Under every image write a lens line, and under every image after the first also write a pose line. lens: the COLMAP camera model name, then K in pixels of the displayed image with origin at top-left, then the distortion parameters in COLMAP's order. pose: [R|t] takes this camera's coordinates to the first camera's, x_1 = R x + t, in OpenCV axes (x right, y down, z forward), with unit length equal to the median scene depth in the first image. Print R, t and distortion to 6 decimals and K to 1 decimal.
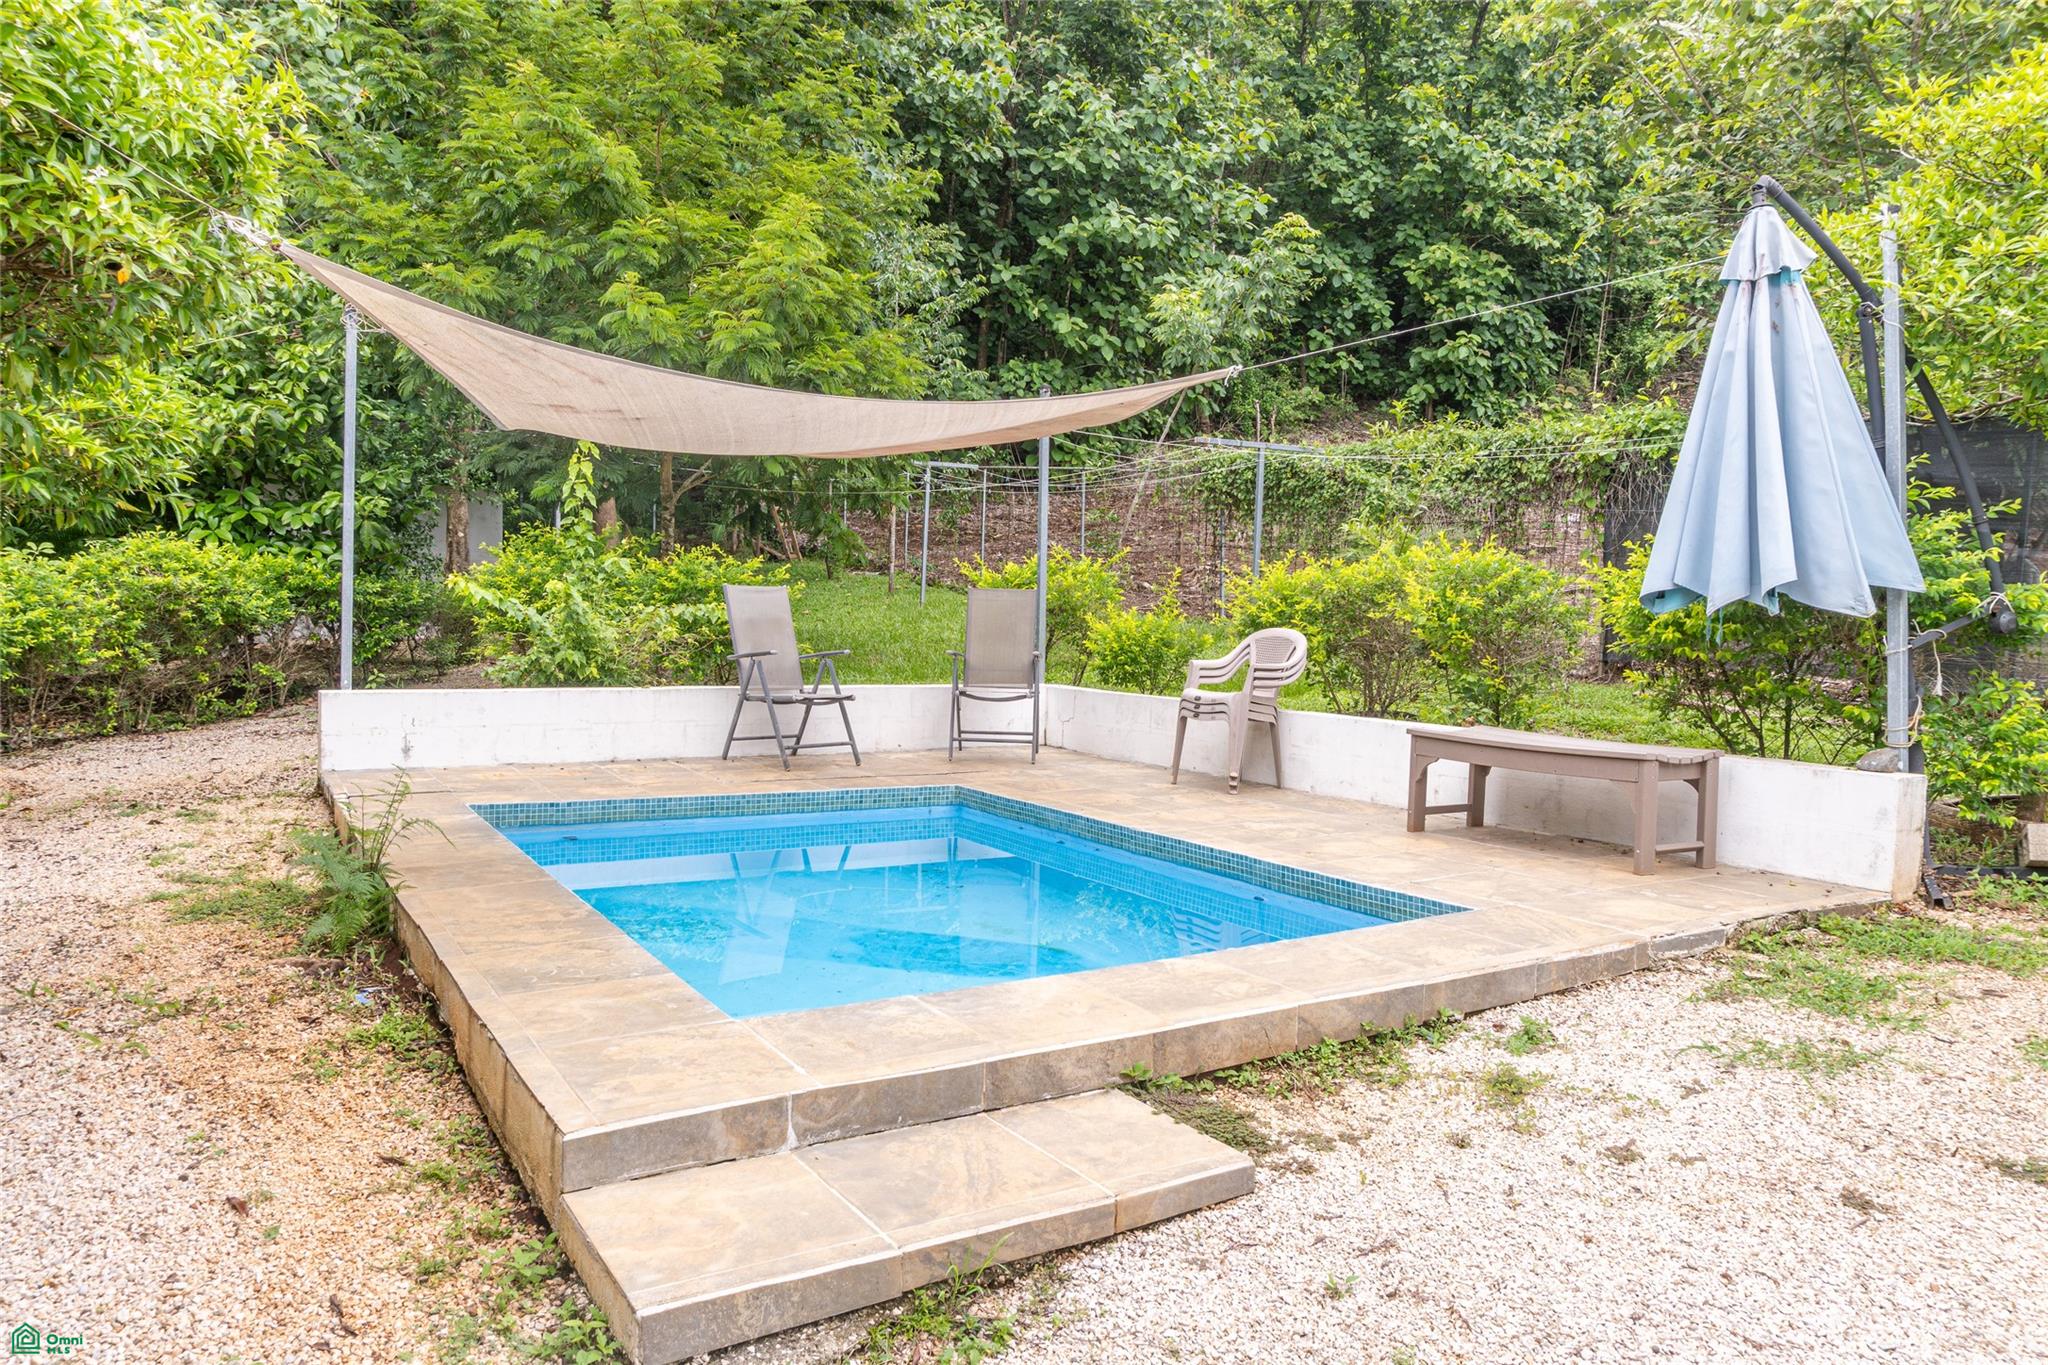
lens RADIAL K [[1413.1, 0, 1050.8], [0, 1413.1, 654.7], [0, 0, 1]] dist [-0.025111, -0.003492]
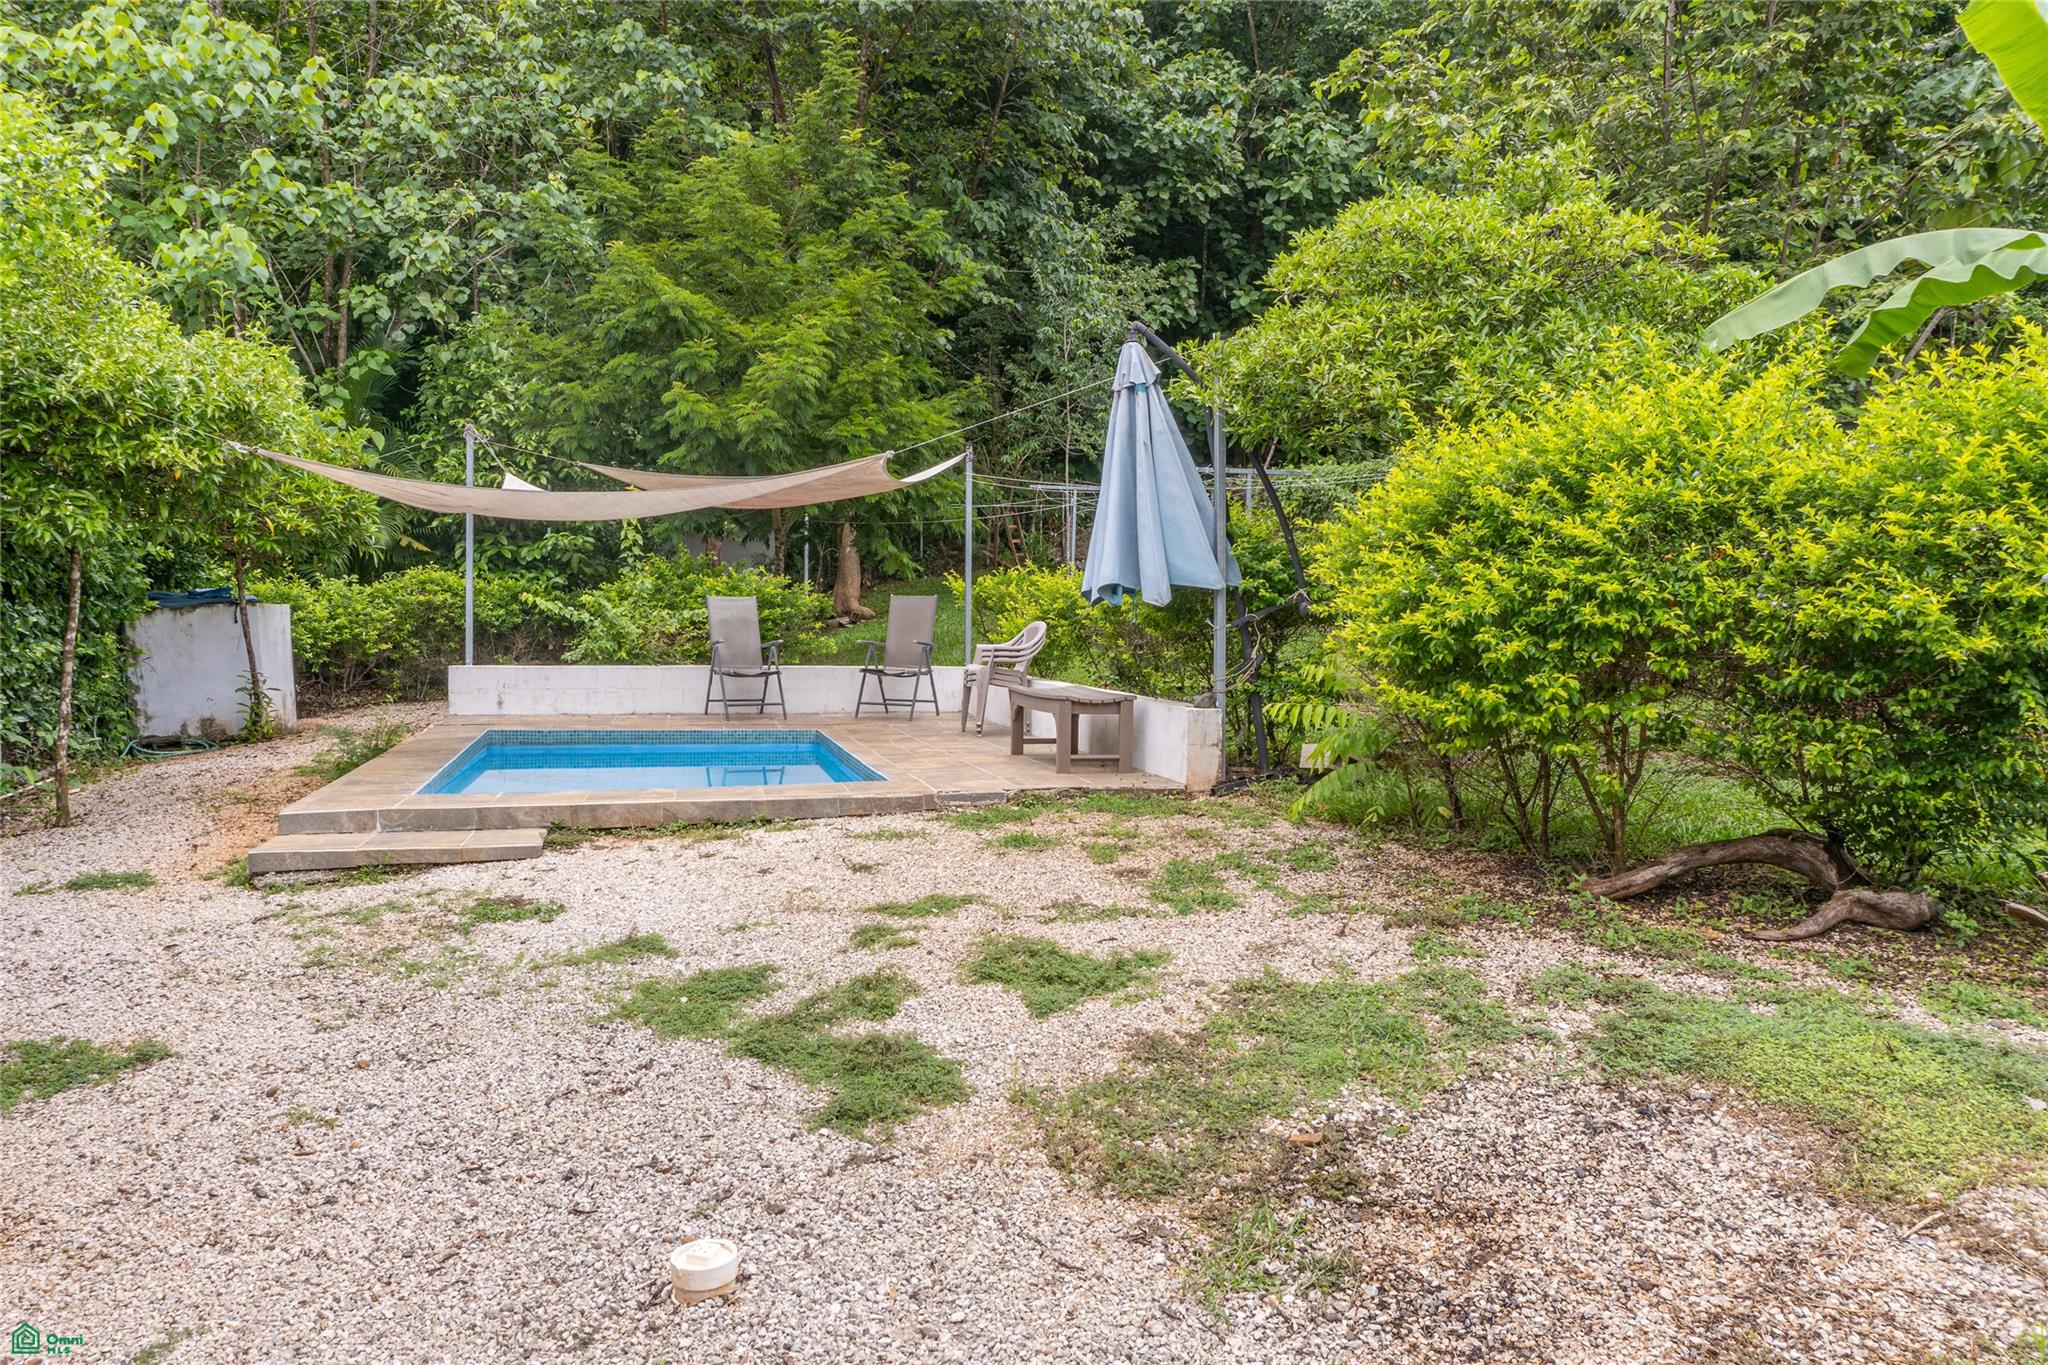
lens RADIAL K [[1413.1, 0, 991.4], [0, 1413.1, 654.1], [0, 0, 1]] dist [-0.025111, -0.003492]
pose [[0.952397, -0.001668, -0.304856, 0.429767], [-0.000307, 0.999979, -0.006430, 0.017377], [0.304860, 0.006218, 0.952377, -0.269648]]
